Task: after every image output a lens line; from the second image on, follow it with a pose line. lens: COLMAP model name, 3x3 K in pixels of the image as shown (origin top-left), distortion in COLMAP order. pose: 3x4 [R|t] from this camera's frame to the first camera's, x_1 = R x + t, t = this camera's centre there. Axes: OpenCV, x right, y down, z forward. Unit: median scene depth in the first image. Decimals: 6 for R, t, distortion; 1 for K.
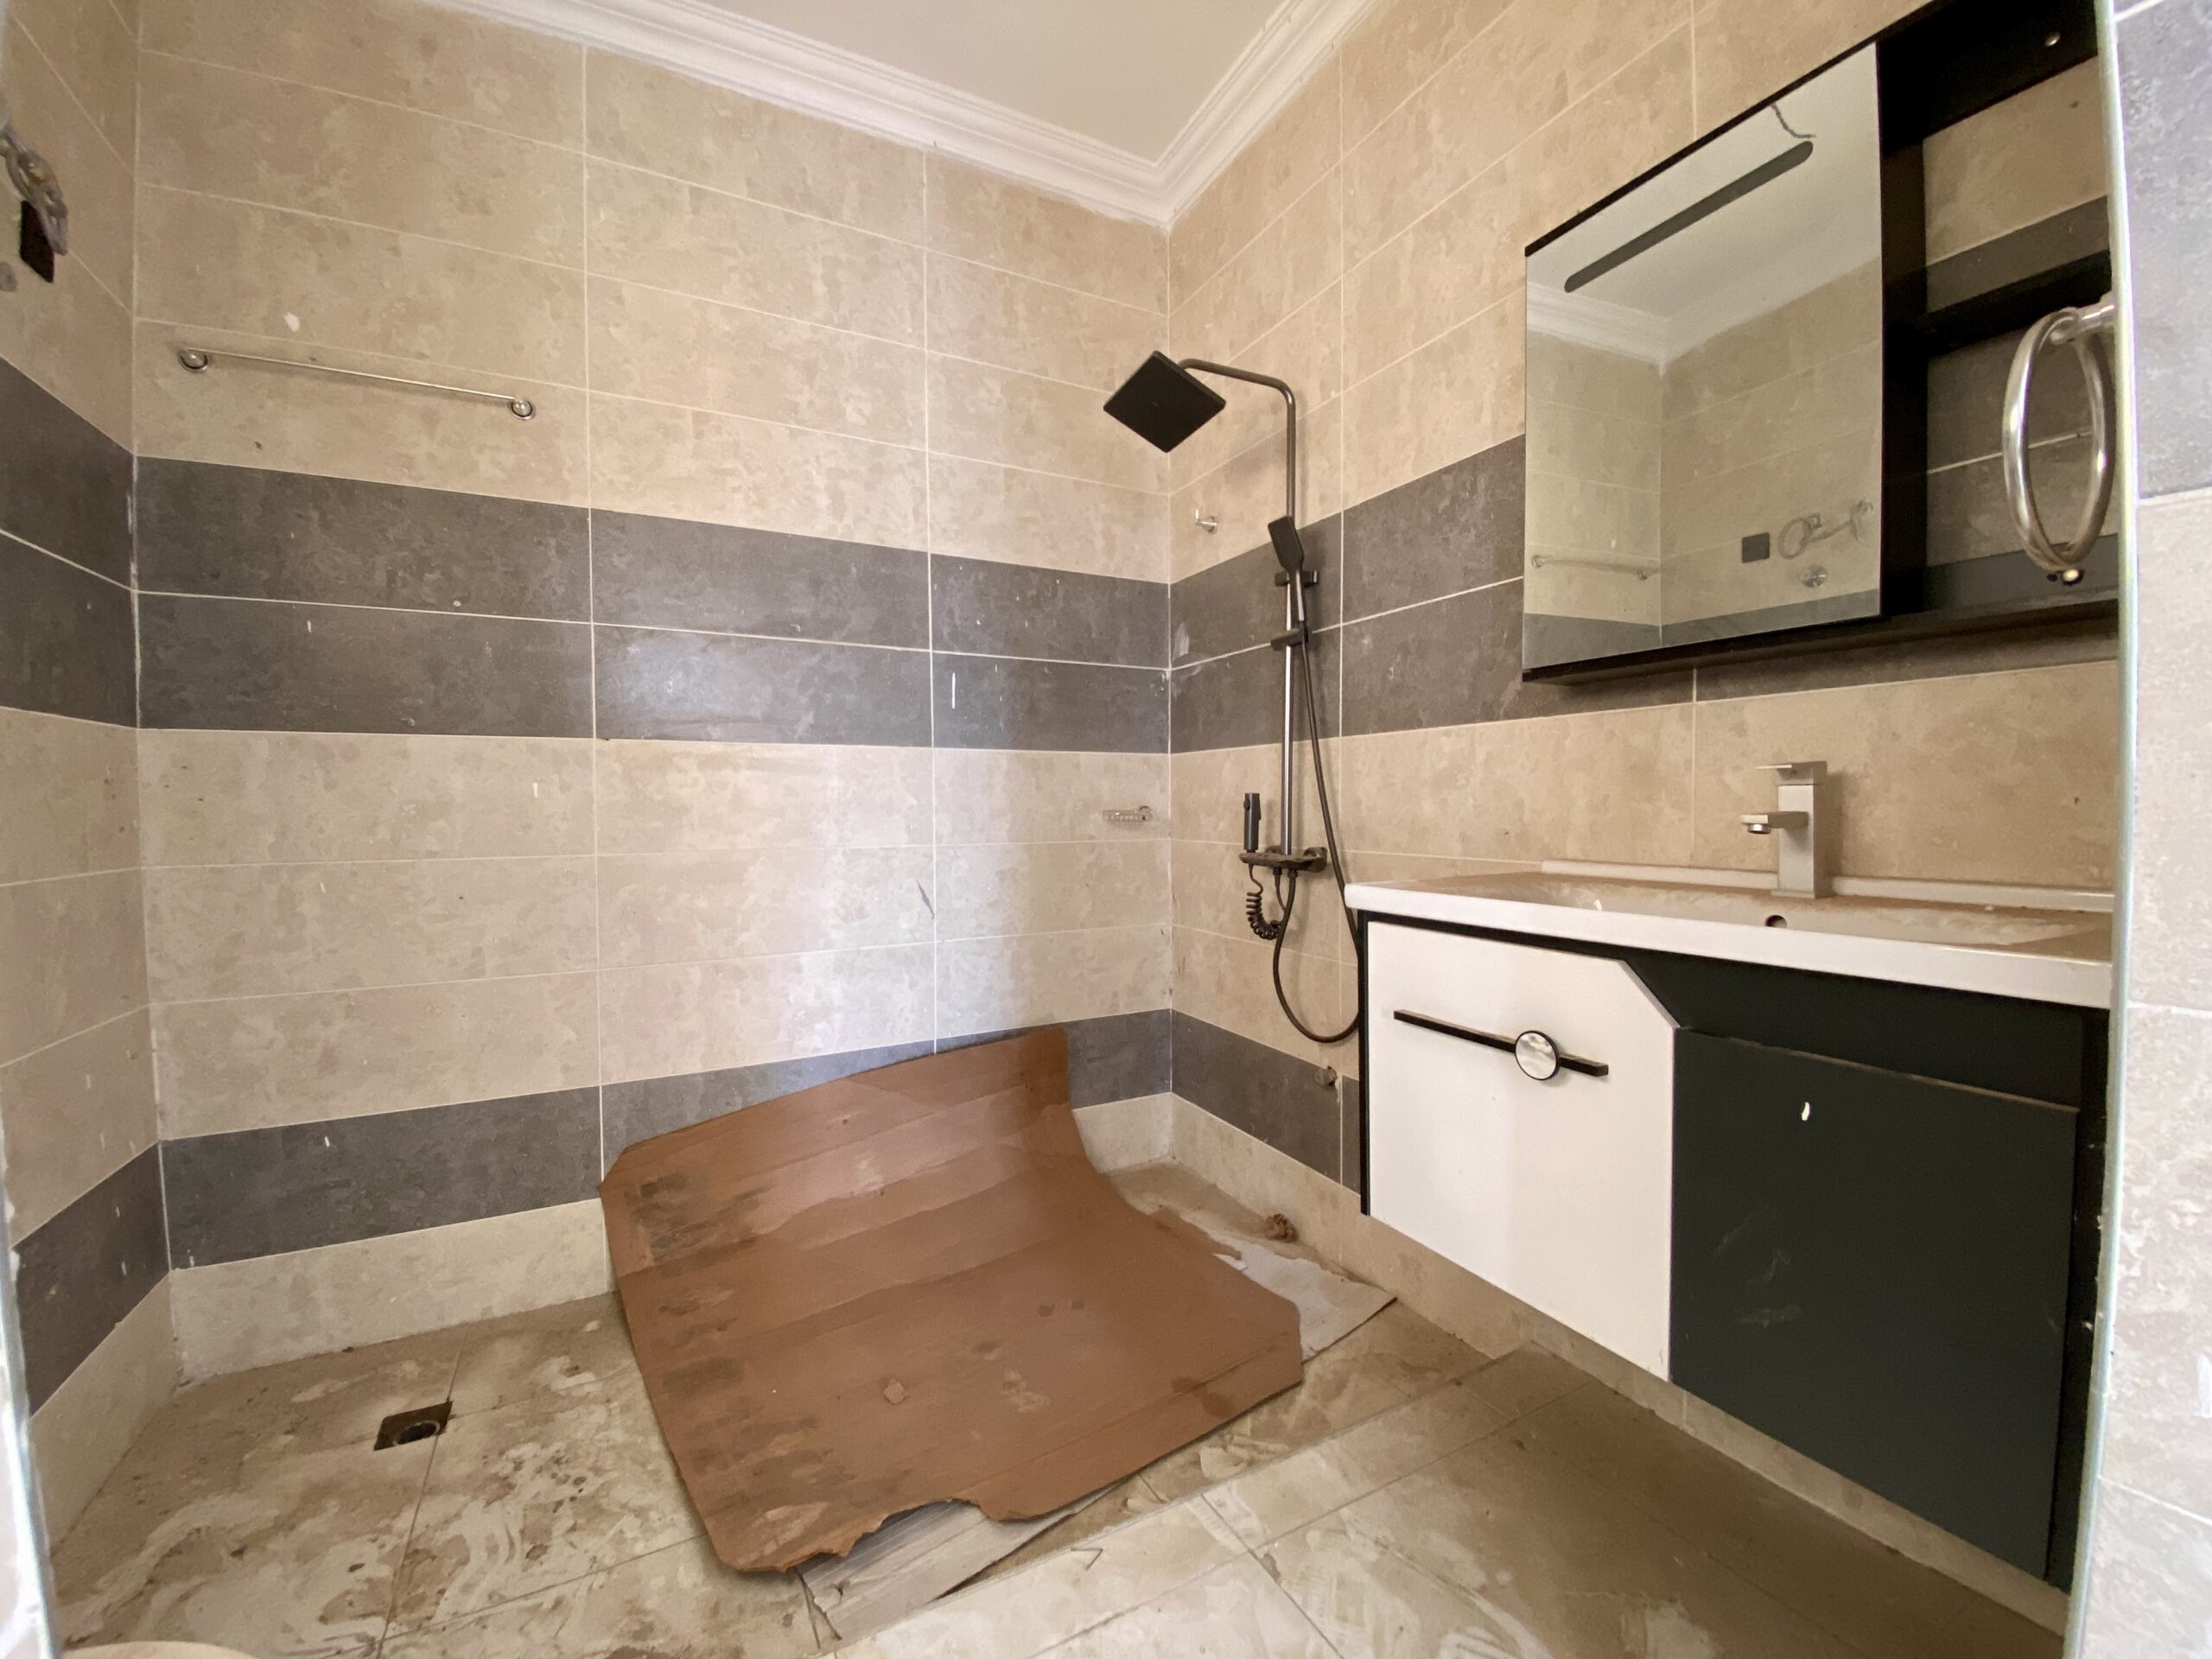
lens RADIAL K [[895.0, 0, 1106.0], [0, 895.0, 829.5], [0, 0, 1]] dist [0.033172, -0.026684]
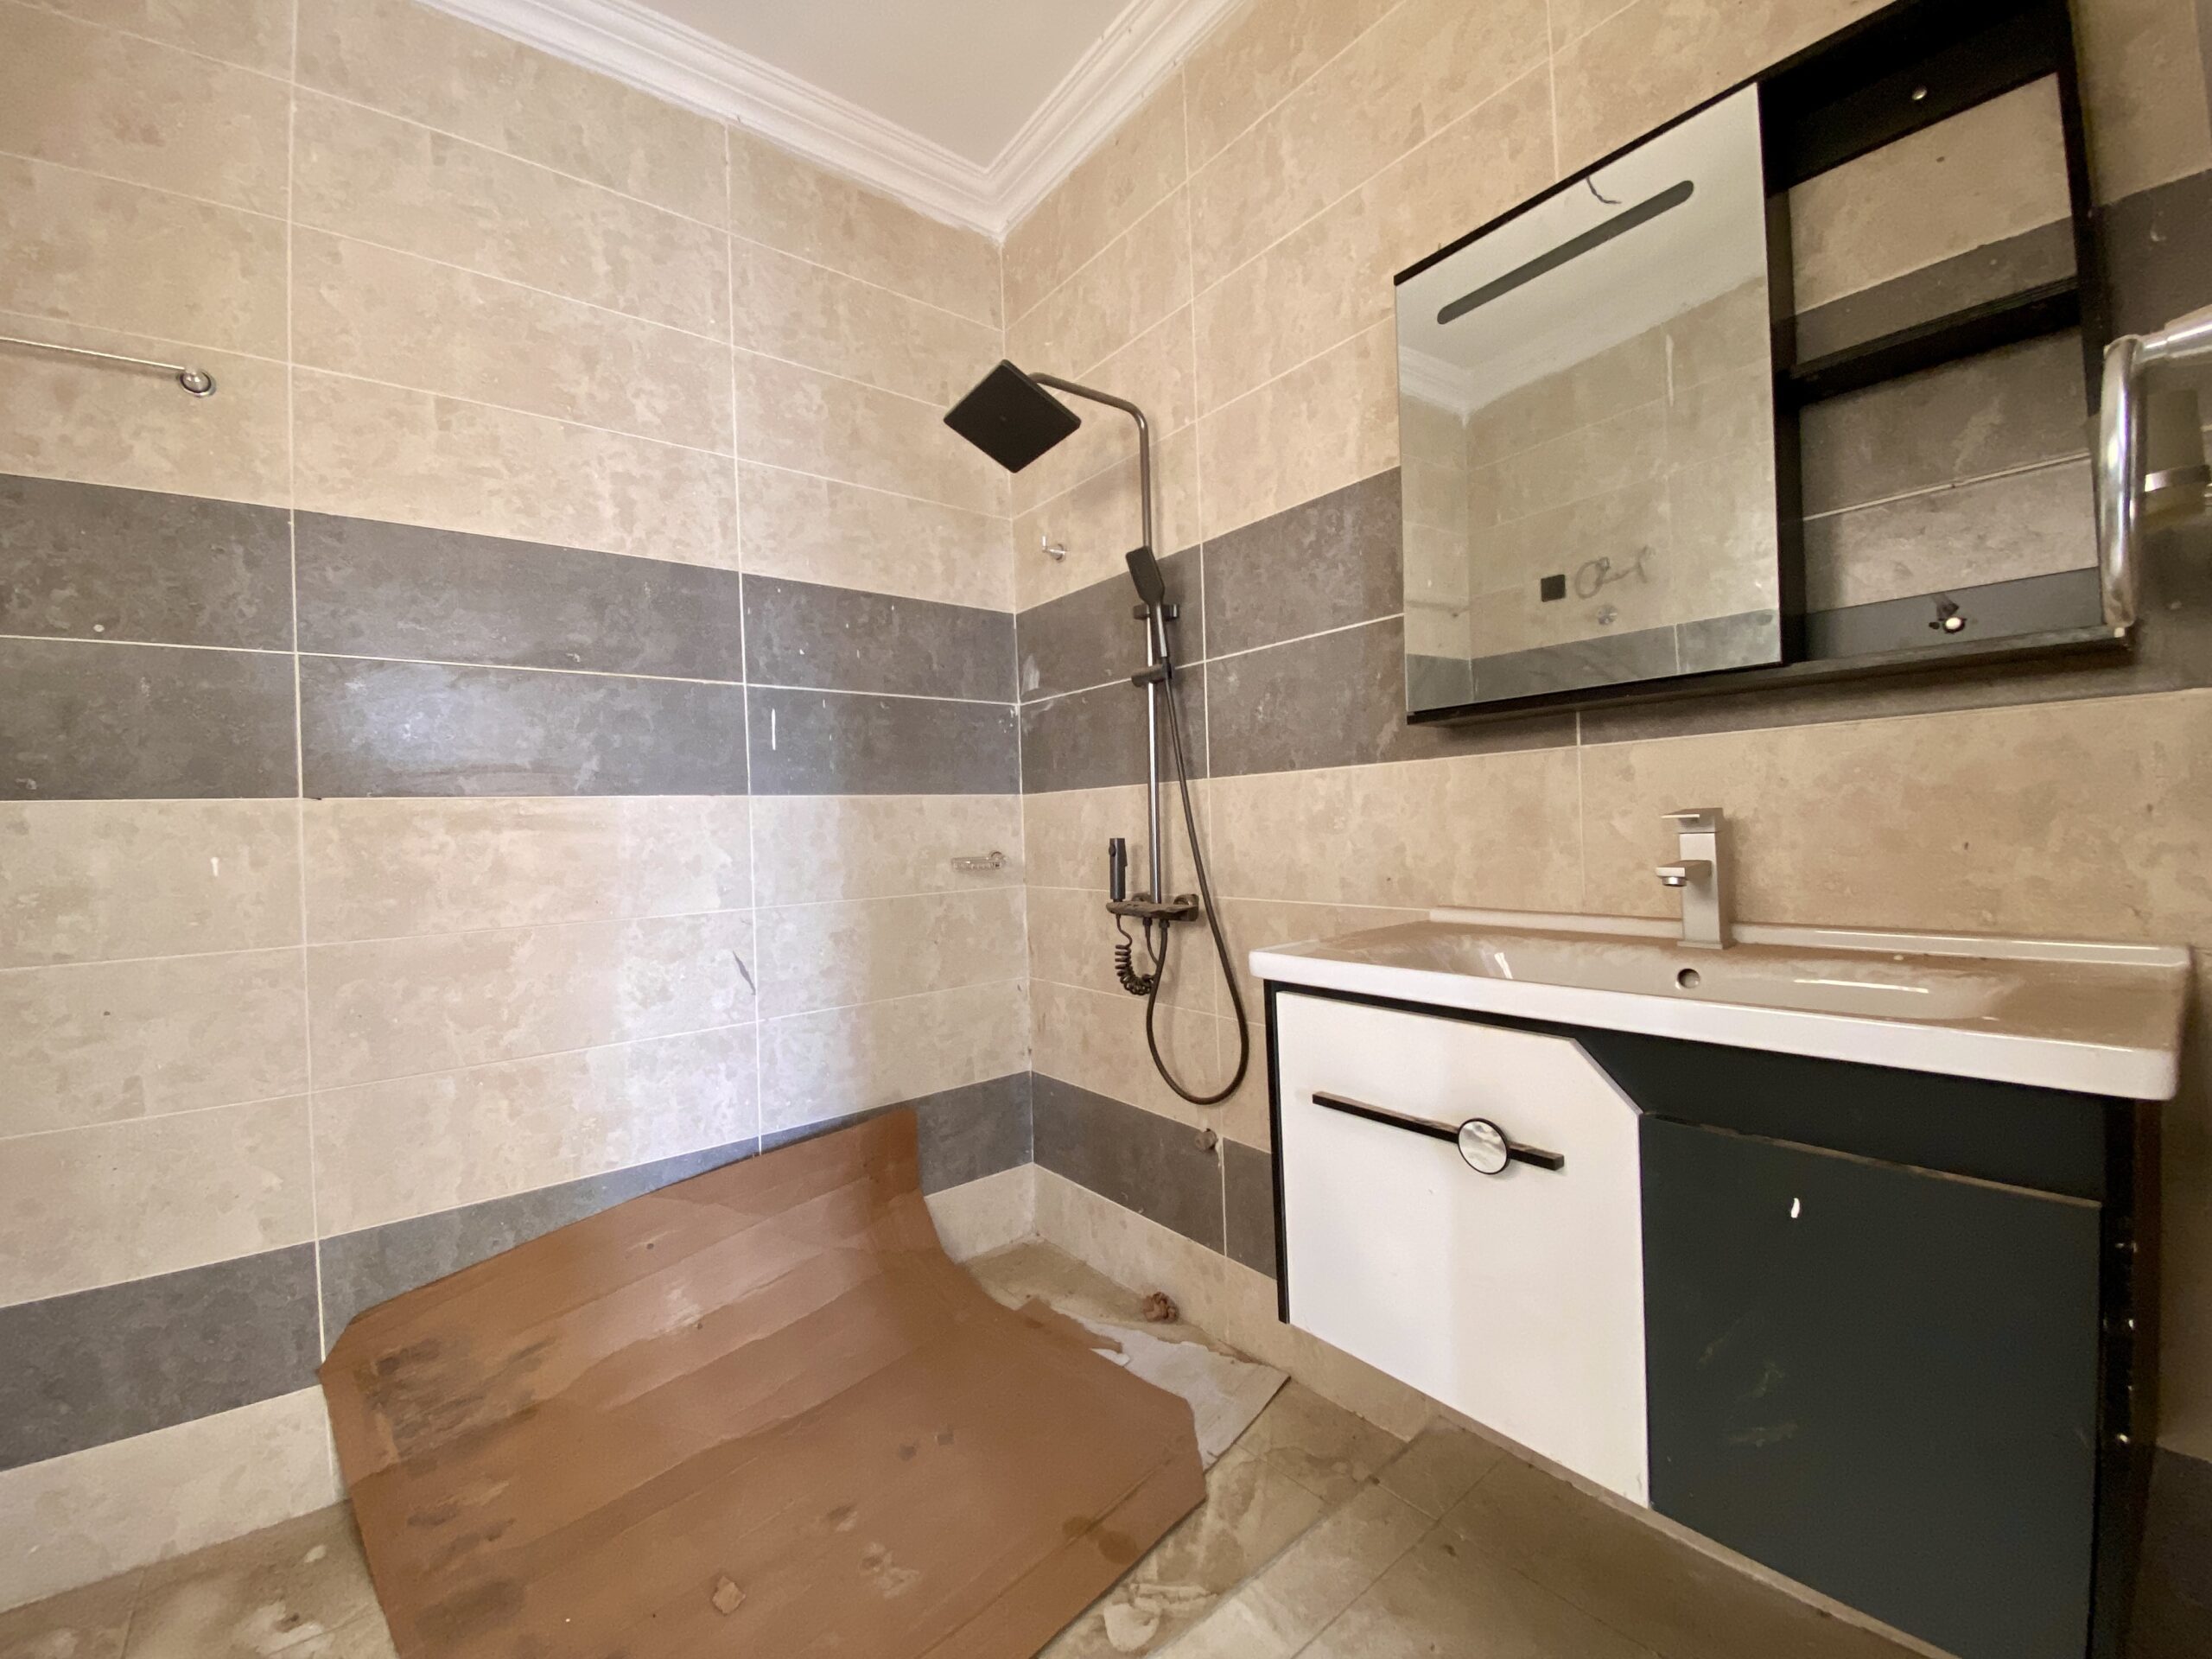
lens RADIAL K [[897.8, 0, 1101.8], [0, 897.8, 828.7], [0, 0, 1]] dist [0.018784, -0.017986]
pose [[0.981333, -0.028323, 0.190218, -0.031635], [0.033920, 0.999080, -0.026233, -0.030301], [-0.189300, 0.032196, 0.981391, 0.099865]]
